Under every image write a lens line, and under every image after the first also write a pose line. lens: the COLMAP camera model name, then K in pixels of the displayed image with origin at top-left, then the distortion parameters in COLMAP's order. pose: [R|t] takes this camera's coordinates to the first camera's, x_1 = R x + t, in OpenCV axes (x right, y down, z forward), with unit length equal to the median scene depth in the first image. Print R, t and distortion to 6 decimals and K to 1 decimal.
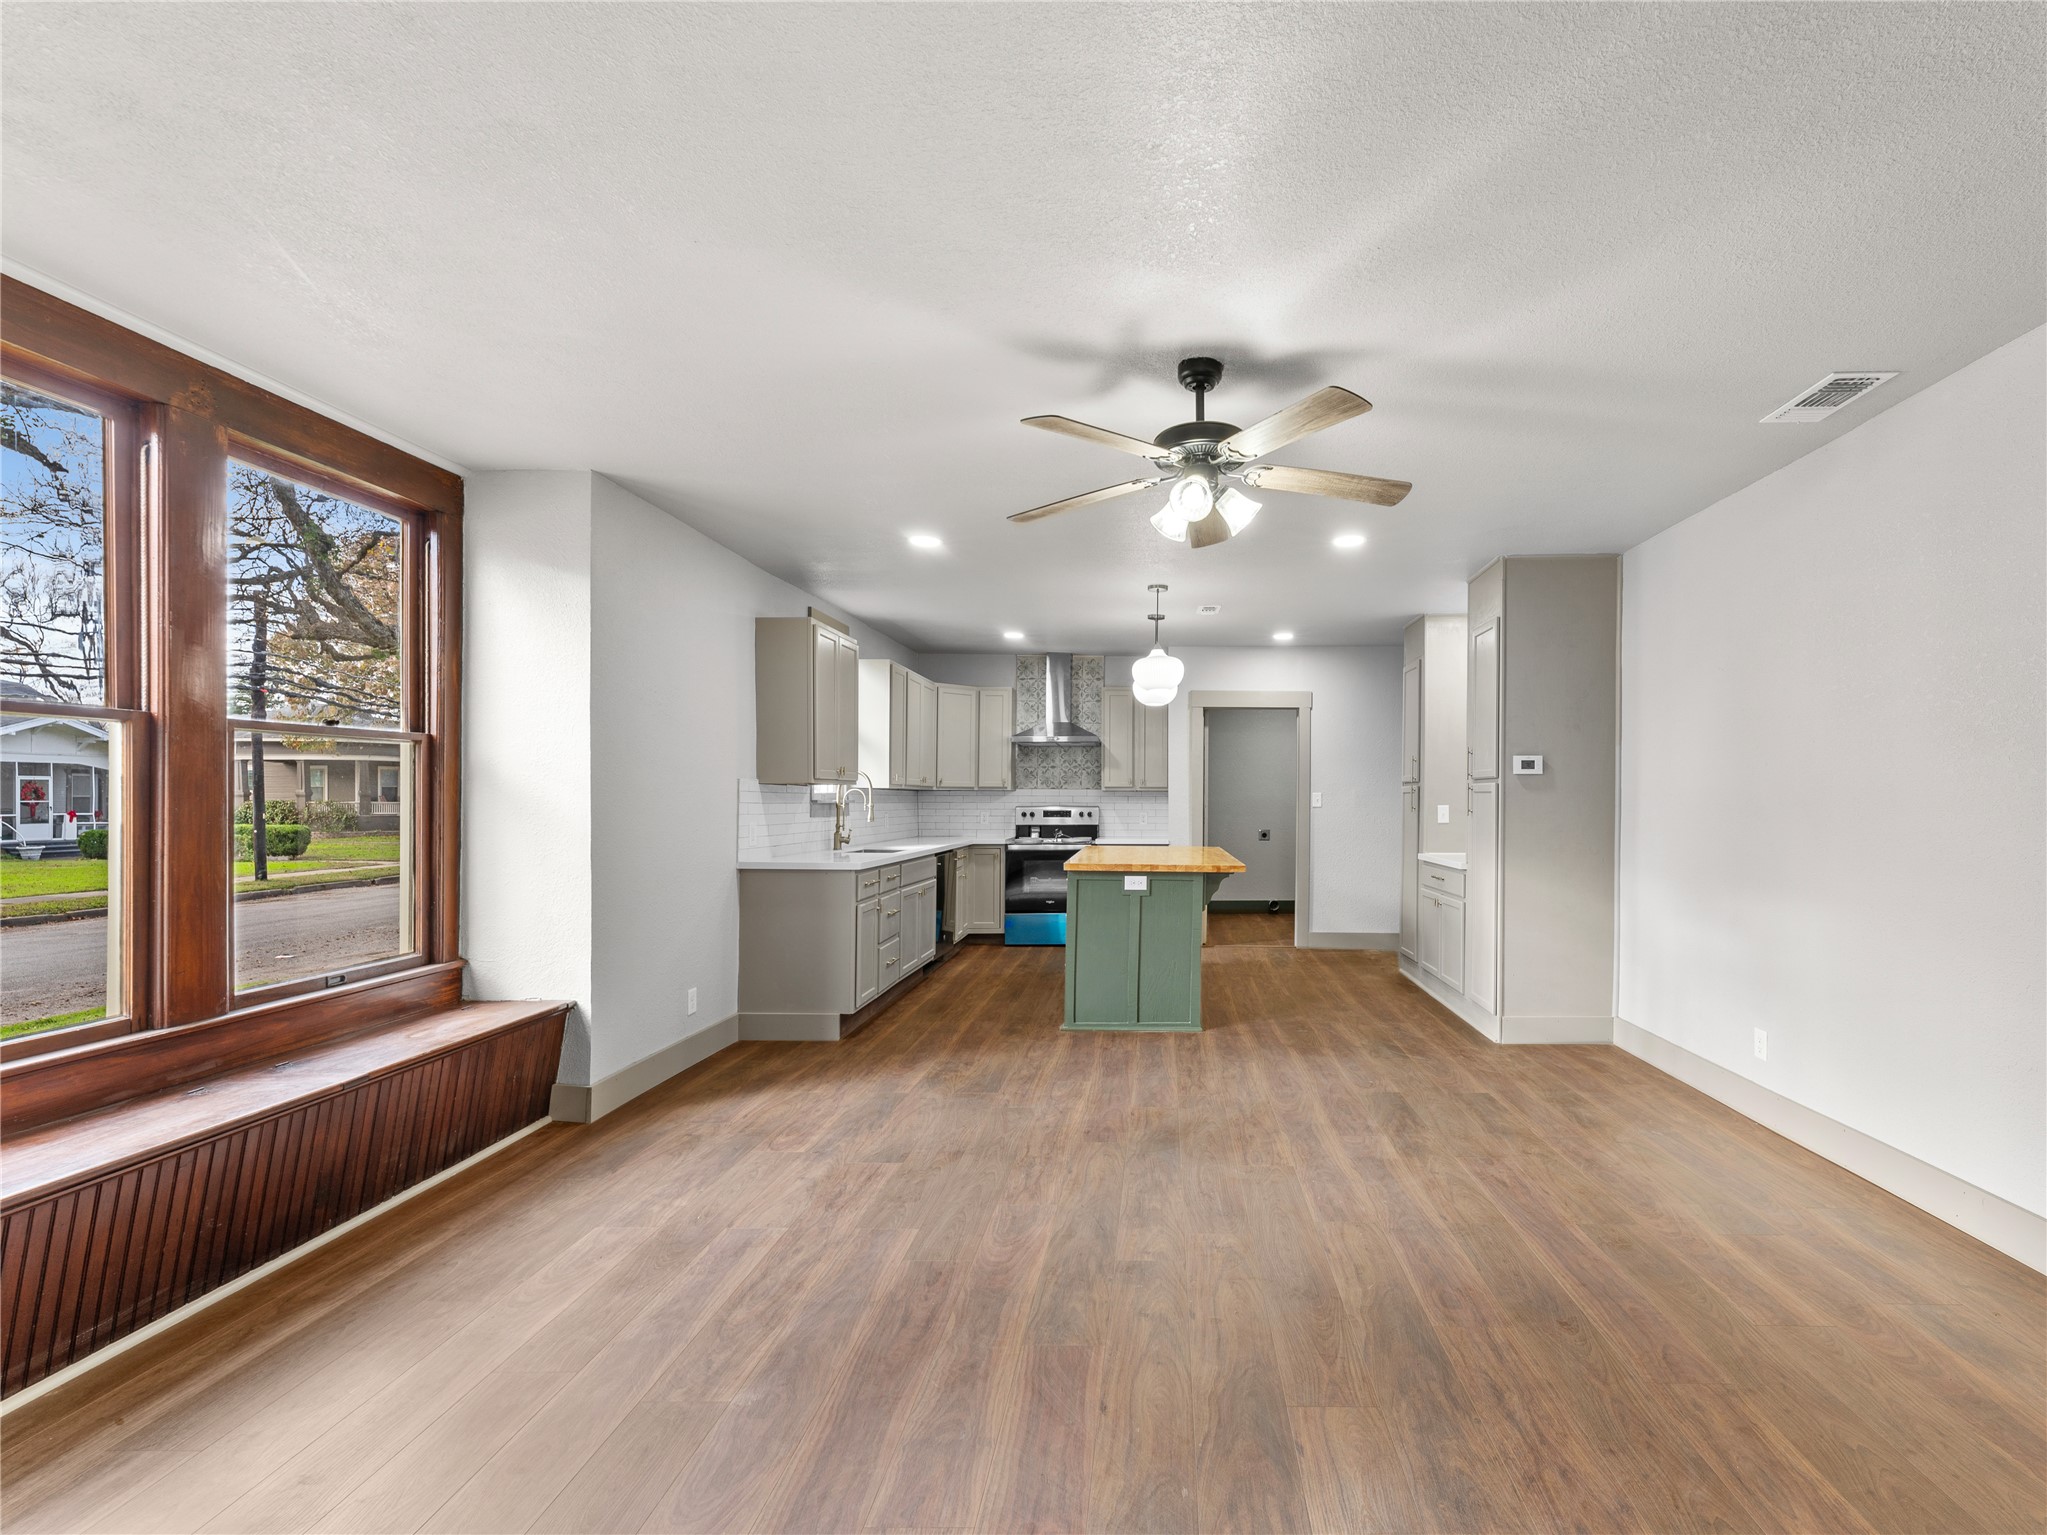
lens RADIAL K [[886.4, 0, 1026.7], [0, 886.4, 803.5], [0, 0, 1]] dist [-0.000666, -0.000027]
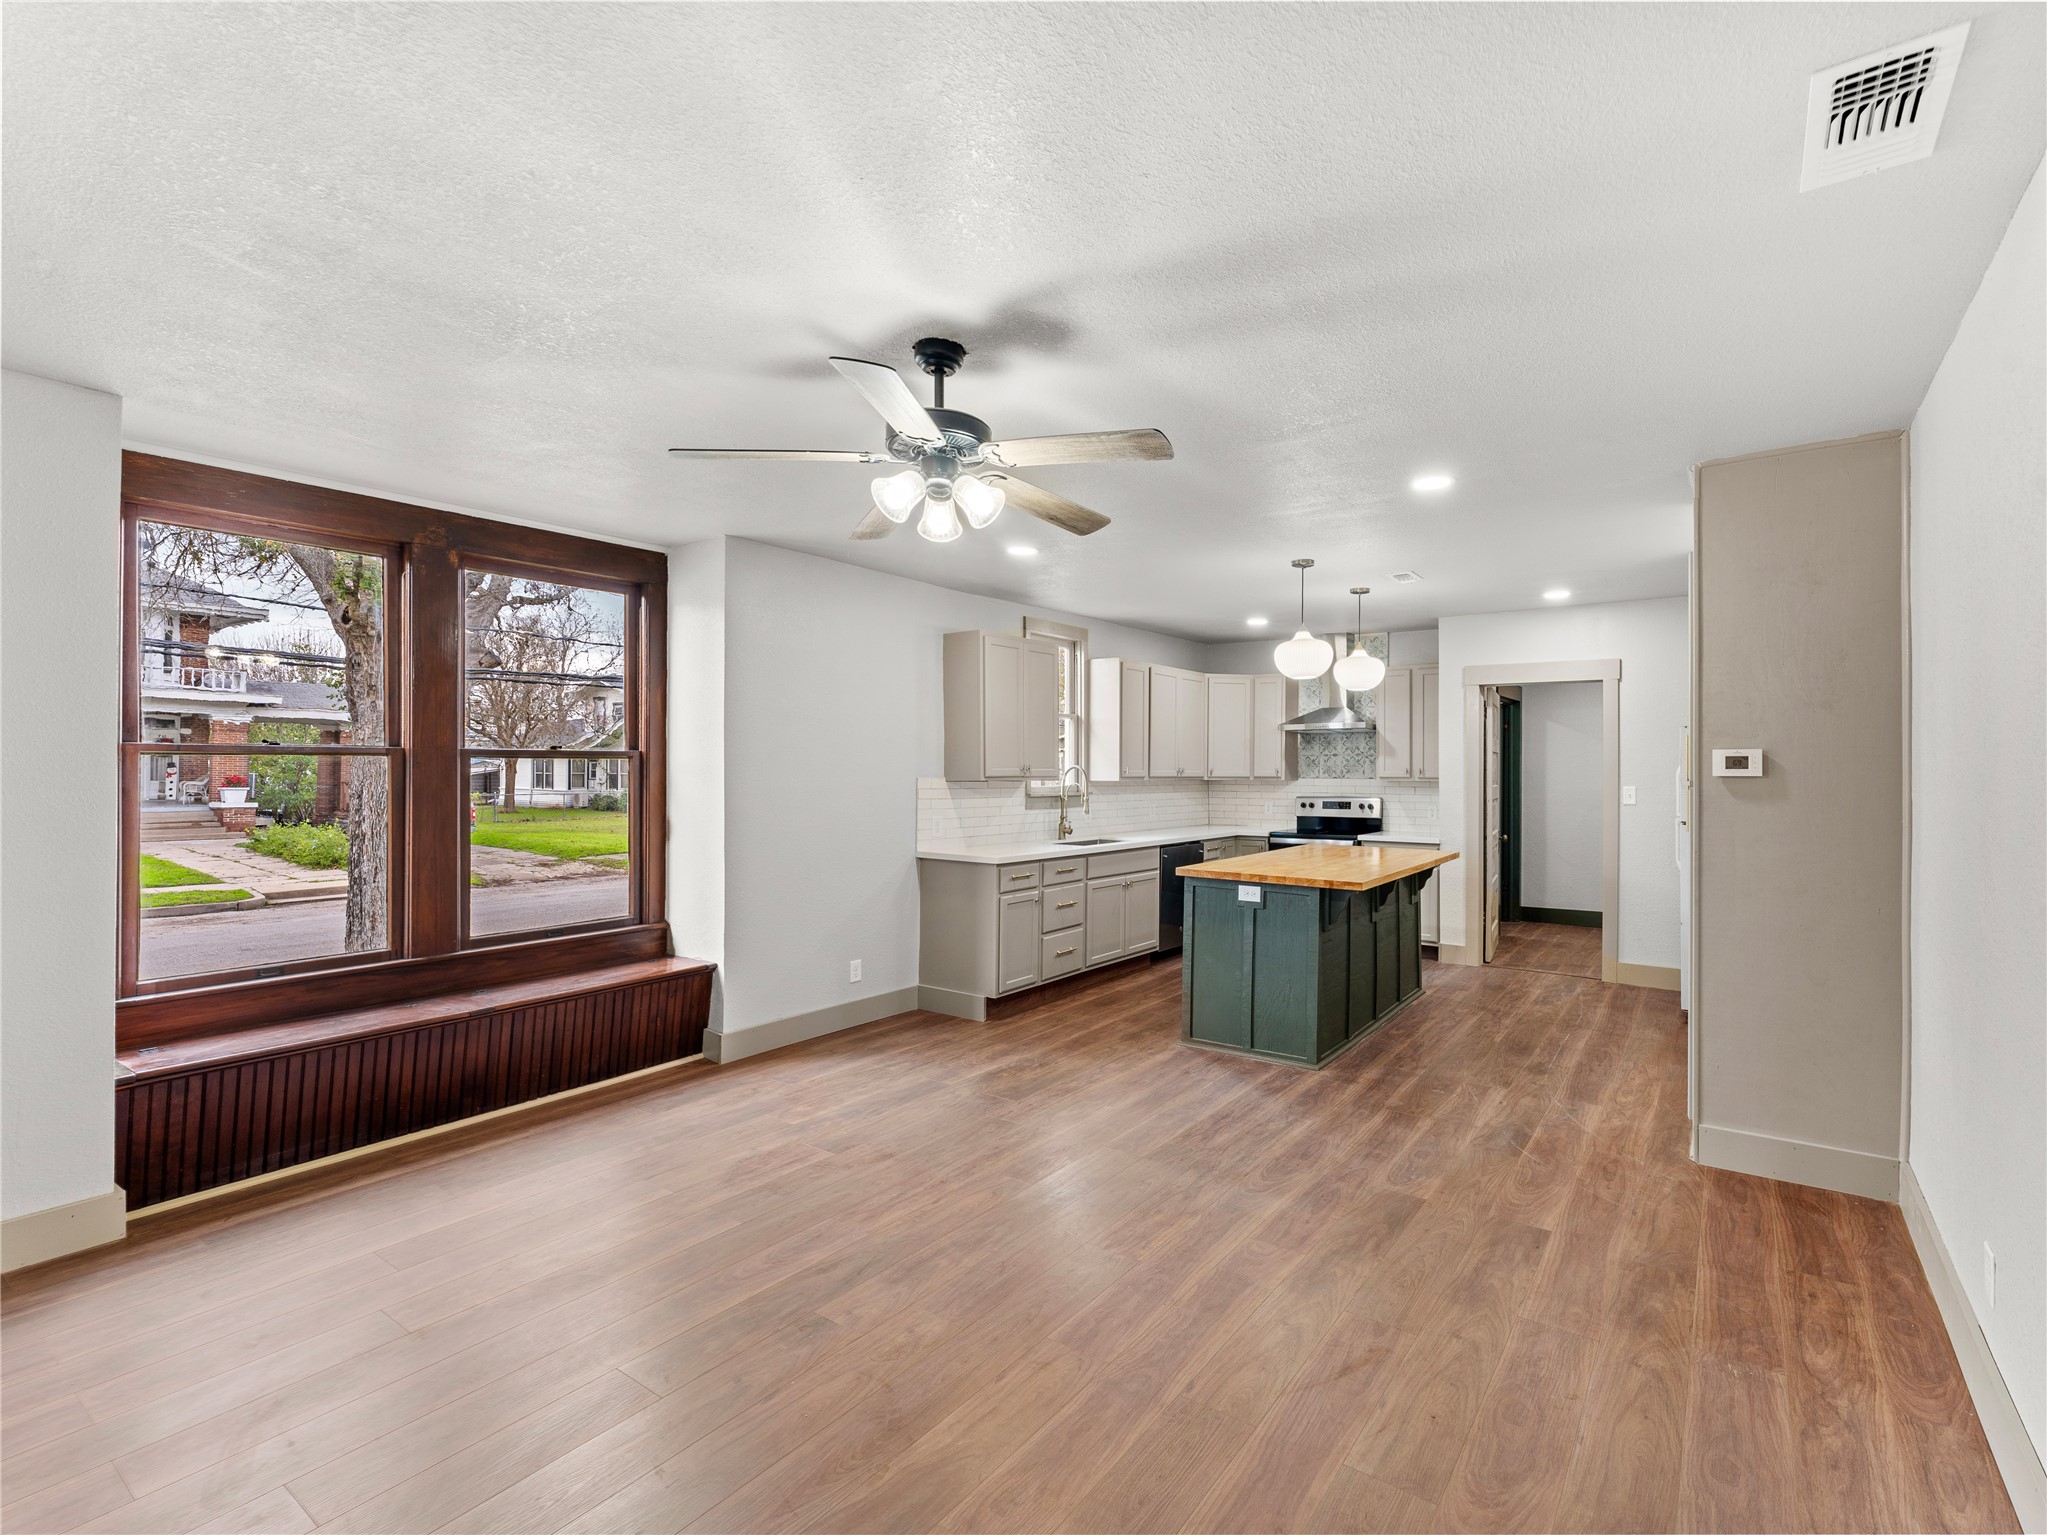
lens RADIAL K [[833.6, 0, 1090.8], [0, 833.6, 775.5], [0, 0, 1]] dist [0.000532, 0.000026]
pose [[0.875266, -0.001711, -0.483640, 0.402756], [0.000137, 0.999995, -0.003289, -0.029149], [0.483643, 0.002813, 0.875261, 0.180369]]
